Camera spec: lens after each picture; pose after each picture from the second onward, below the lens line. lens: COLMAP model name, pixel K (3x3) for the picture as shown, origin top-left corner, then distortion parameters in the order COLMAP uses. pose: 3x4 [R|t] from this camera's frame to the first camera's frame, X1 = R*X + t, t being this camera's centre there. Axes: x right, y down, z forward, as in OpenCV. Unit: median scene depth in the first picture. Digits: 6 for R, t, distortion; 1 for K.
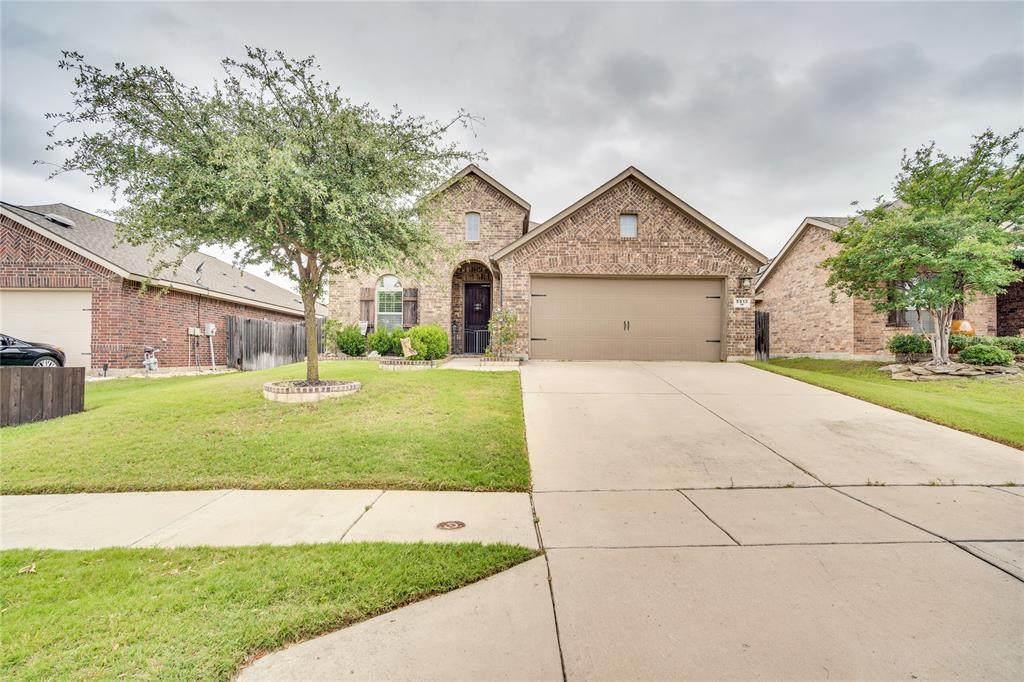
lens RADIAL K [[448.8, 0, 512.0], [0, 448.8, 341.0], [0, 0, 1]] dist [-0.004843, 0.000761]
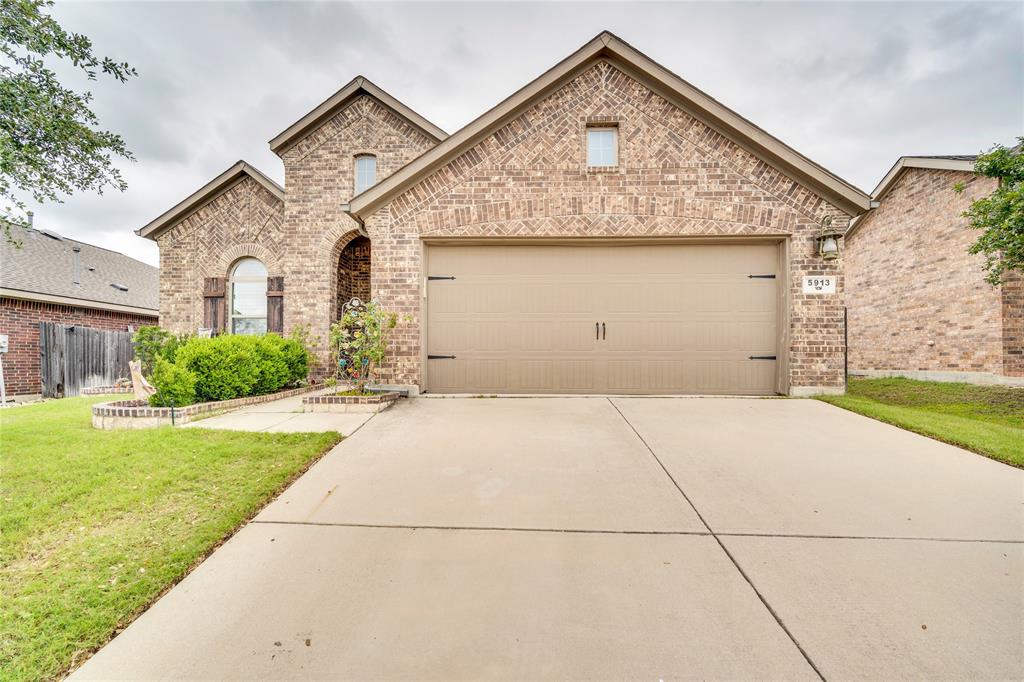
lens RADIAL K [[448.8, 0, 512.0], [0, 448.8, 341.0], [0, 0, 1]] dist [-0.004843, 0.000761]
pose [[0.999201, -0.009810, -0.038756, 0.170149], [0.009211, 0.999835, -0.015626, -0.014473], [0.038903, 0.015256, 0.999127, 0.458743]]
